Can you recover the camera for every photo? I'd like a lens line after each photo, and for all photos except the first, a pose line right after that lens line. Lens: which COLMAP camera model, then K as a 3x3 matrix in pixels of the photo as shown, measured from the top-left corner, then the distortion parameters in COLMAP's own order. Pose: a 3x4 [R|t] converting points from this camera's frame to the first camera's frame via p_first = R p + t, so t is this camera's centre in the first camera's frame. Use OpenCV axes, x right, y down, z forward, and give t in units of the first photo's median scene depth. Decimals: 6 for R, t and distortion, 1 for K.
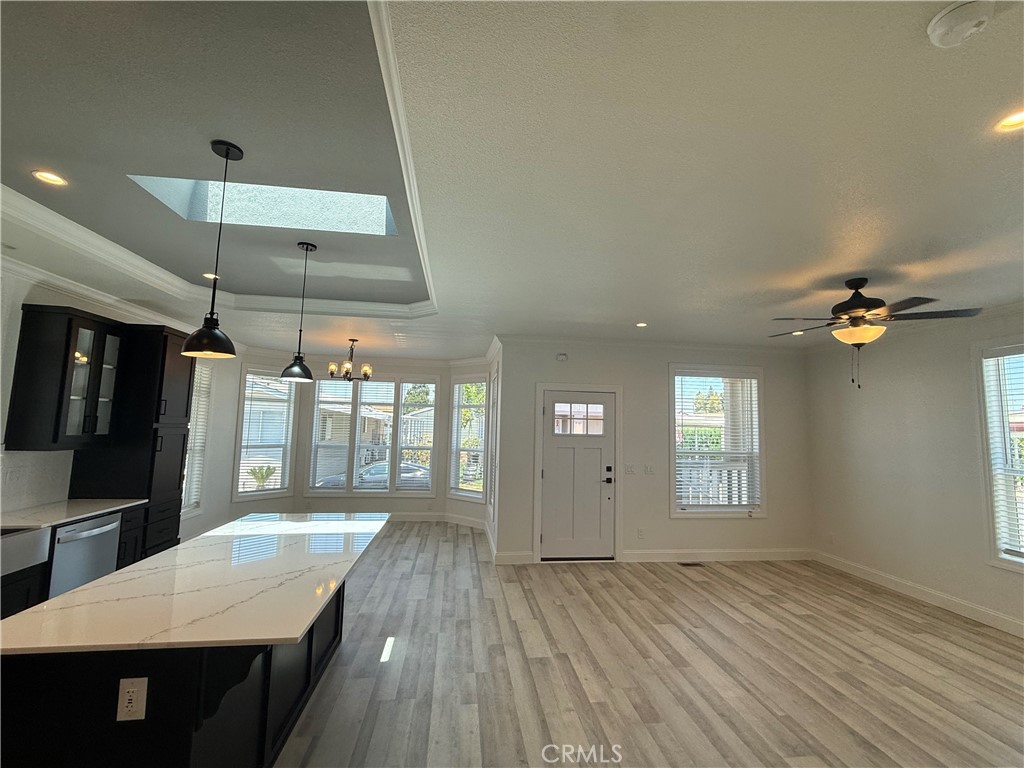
lens RADIAL K [[444.7, 0, 514.8], [0, 444.7, 381.3], [0, 0, 1]] dist [-0.003320, 0.000461]
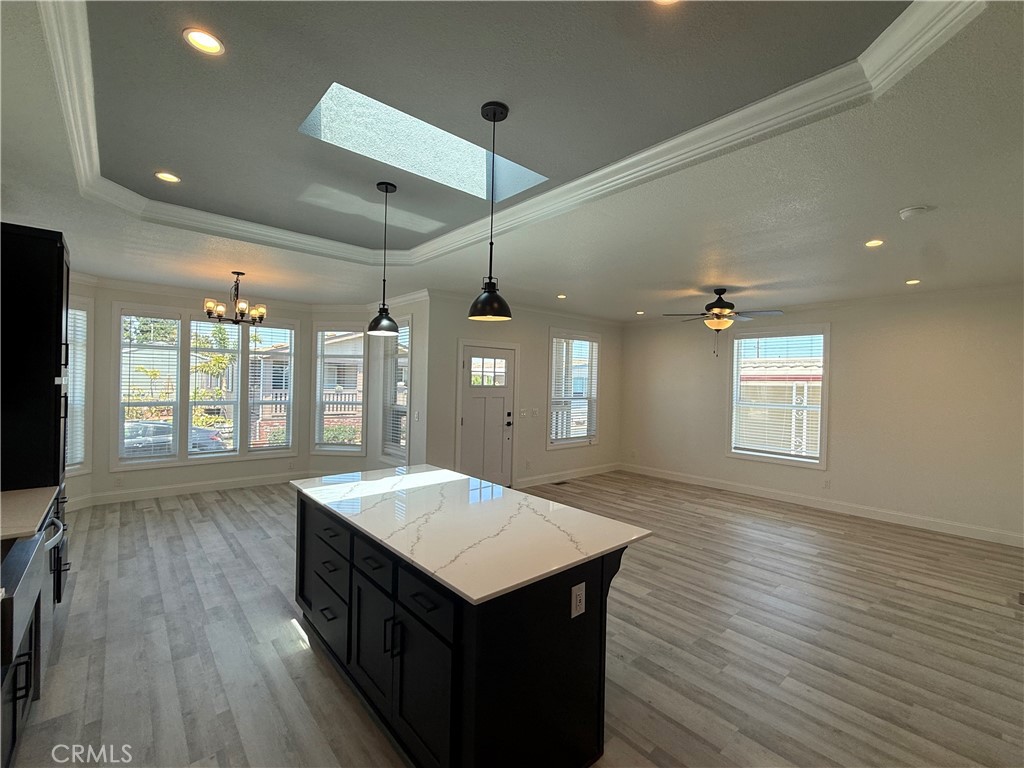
lens RADIAL K [[444.7, 0, 513.5], [0, 444.7, 380.8], [0, 0, 1]] dist [-0.003320, 0.000461]
pose [[0.828923, -0.005497, 0.559336, -0.592355], [-0.058195, 0.993678, 0.096010, -0.007494], [-0.556327, -0.112135, 0.823363, 0.042400]]
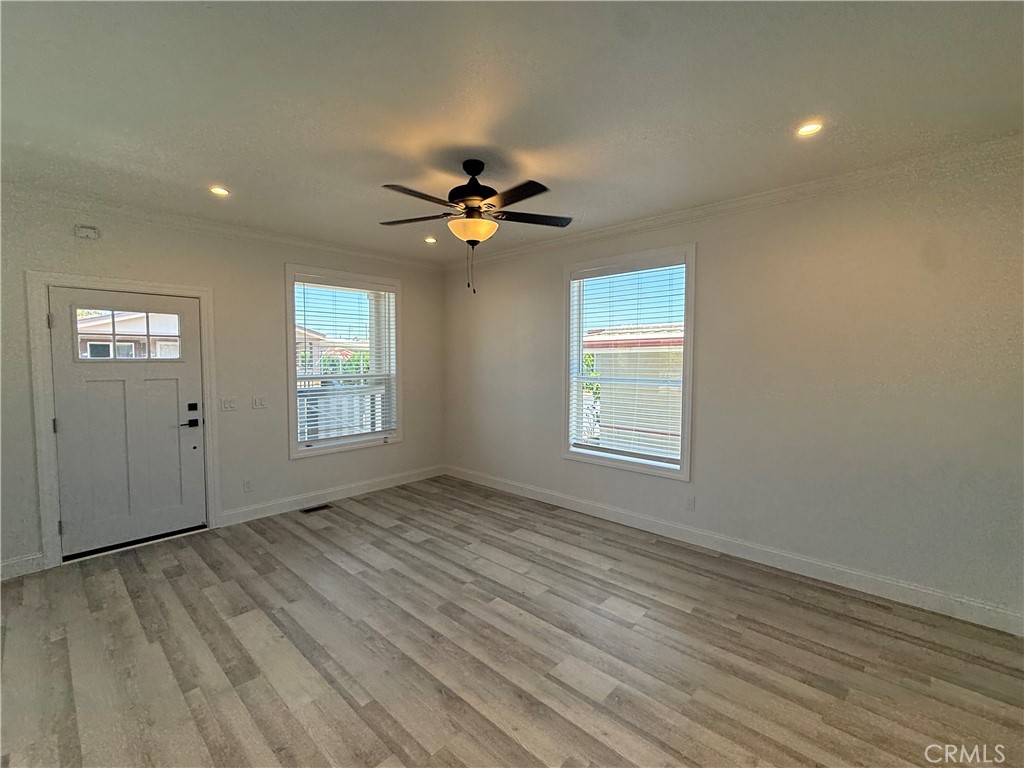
lens RADIAL K [[444.7, 0, 513.3], [0, 444.7, 383.6], [0, 0, 1]] dist [-0.003320, 0.000461]
pose [[0.769197, -0.062002, 0.635996, 0.212609], [-0.044845, 0.987590, 0.150516, 0.043205], [-0.637436, -0.144298, 0.756871, 0.203802]]
